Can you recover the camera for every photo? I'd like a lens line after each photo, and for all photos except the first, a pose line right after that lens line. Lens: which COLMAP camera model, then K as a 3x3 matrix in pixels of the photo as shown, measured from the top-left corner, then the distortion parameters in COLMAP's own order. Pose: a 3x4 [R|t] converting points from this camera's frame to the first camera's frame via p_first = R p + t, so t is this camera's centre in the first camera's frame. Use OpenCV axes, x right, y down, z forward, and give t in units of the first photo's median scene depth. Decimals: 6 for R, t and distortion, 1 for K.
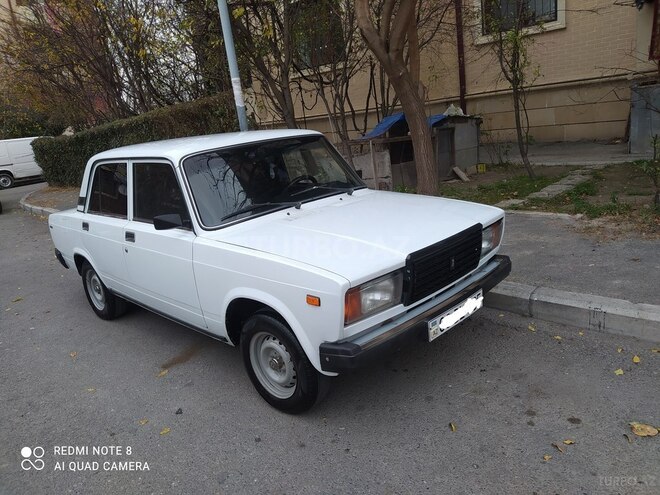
lens RADIAL K [[495.0, 0, 330.0], [0, 495.0, 247.5], [0, 0, 1]] dist [0.093936, -0.146998]
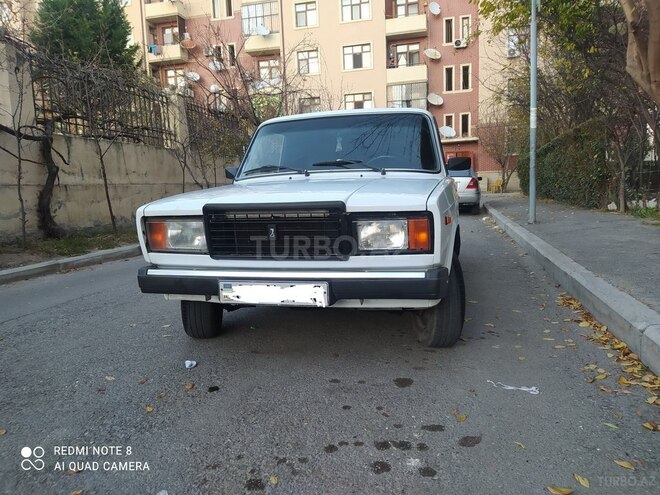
lens RADIAL K [[495.0, 0, 330.0], [0, 495.0, 247.5], [0, 0, 1]] dist [0.093936, -0.146998]
pose [[0.512772, 0.207444, -0.833086, 0.927025], [-0.246197, 0.965144, 0.088790, -0.041823], [0.822467, 0.159574, 0.545970, 0.547954]]
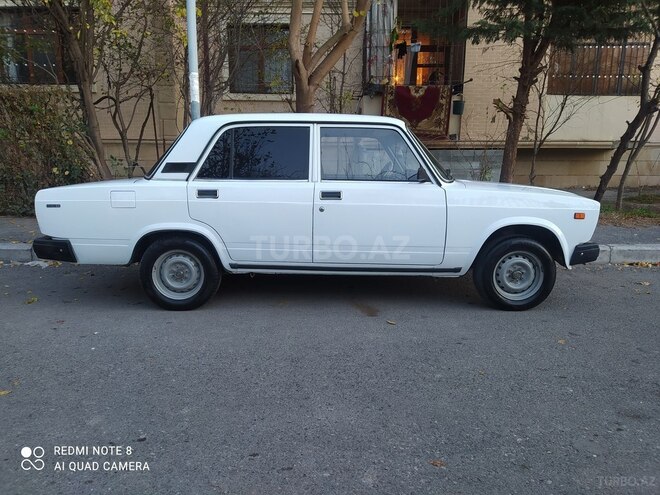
lens RADIAL K [[495.0, 0, 330.0], [0, 495.0, 247.5], [0, 0, 1]] dist [0.093936, -0.146998]
pose [[0.699832, -0.008372, 0.714258, -1.343698], [0.098461, 0.991517, -0.084851, 0.204358], [-0.707489, 0.129708, 0.694720, 0.354941]]
